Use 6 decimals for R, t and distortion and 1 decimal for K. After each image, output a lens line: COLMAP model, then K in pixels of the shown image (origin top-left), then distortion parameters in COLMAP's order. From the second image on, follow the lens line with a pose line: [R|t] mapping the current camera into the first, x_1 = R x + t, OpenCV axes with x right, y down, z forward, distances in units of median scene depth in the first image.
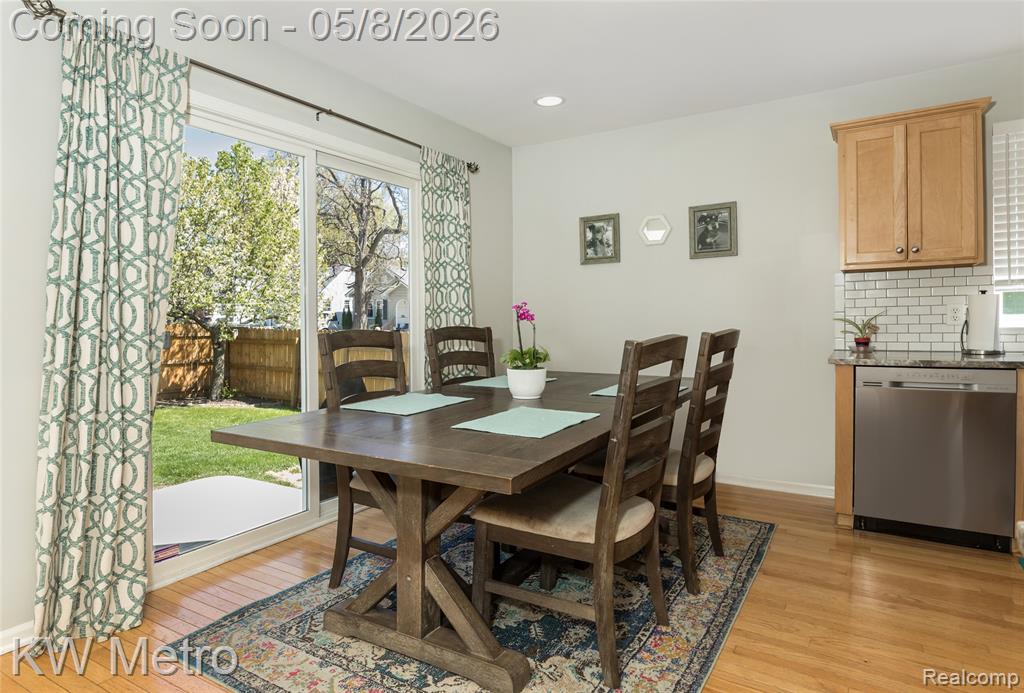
lens RADIAL K [[618.1, 0, 464.2], [0, 618.1, 325.7], [0, 0, 1]] dist [-0.003243, -0.001070]
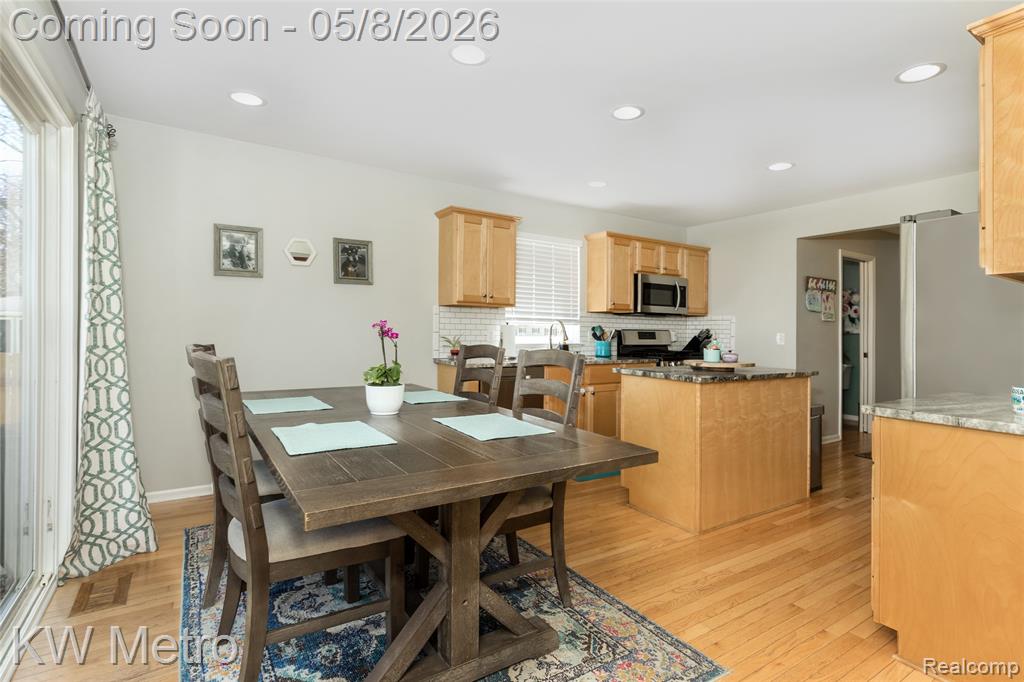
lens RADIAL K [[510.2, 0, 551.3], [0, 510.2, 335.4], [0, 0, 1]] dist [0.001887, 0.000313]
pose [[0.356588, 0.014646, 0.934147, -0.466115], [-0.013012, 0.999858, -0.010710, -0.005712], [-0.934171, -0.008336, 0.356728, 0.342032]]
